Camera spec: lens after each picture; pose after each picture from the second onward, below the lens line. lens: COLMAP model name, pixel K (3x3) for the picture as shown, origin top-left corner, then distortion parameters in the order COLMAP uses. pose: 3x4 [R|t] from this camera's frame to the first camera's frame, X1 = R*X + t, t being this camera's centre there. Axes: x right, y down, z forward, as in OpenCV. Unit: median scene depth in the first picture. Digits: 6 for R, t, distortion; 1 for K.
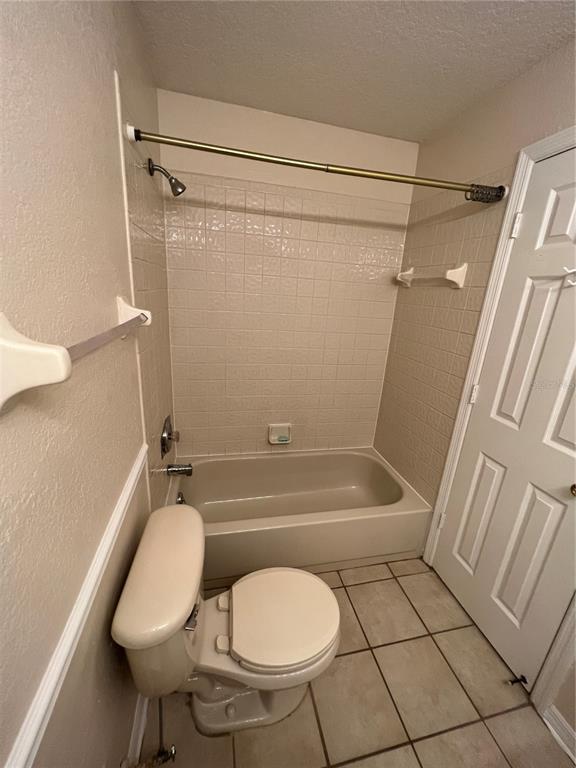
lens RADIAL K [[309.0, 0, 290.9], [0, 309.0, 384.6], [0, 0, 1]] dist [-0.000120, 0.000113]
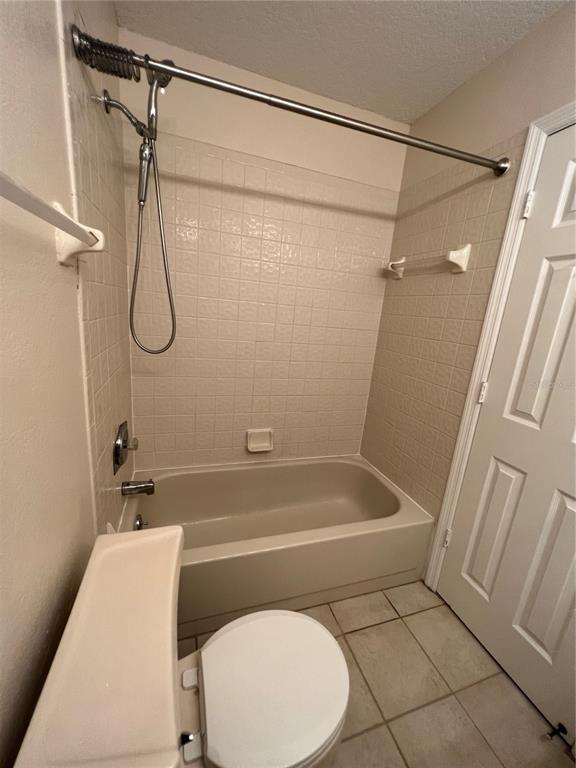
lens RADIAL K [[309.0, 0, 286.1], [0, 309.0, 380.8], [0, 0, 1]] dist [-0.000120, 0.000113]
pose [[0.995441, 0.001679, 0.095365, -0.060901], [0.002359, 0.999105, -0.042222, 0.039486], [-0.095350, 0.042254, 0.994547, 0.172348]]
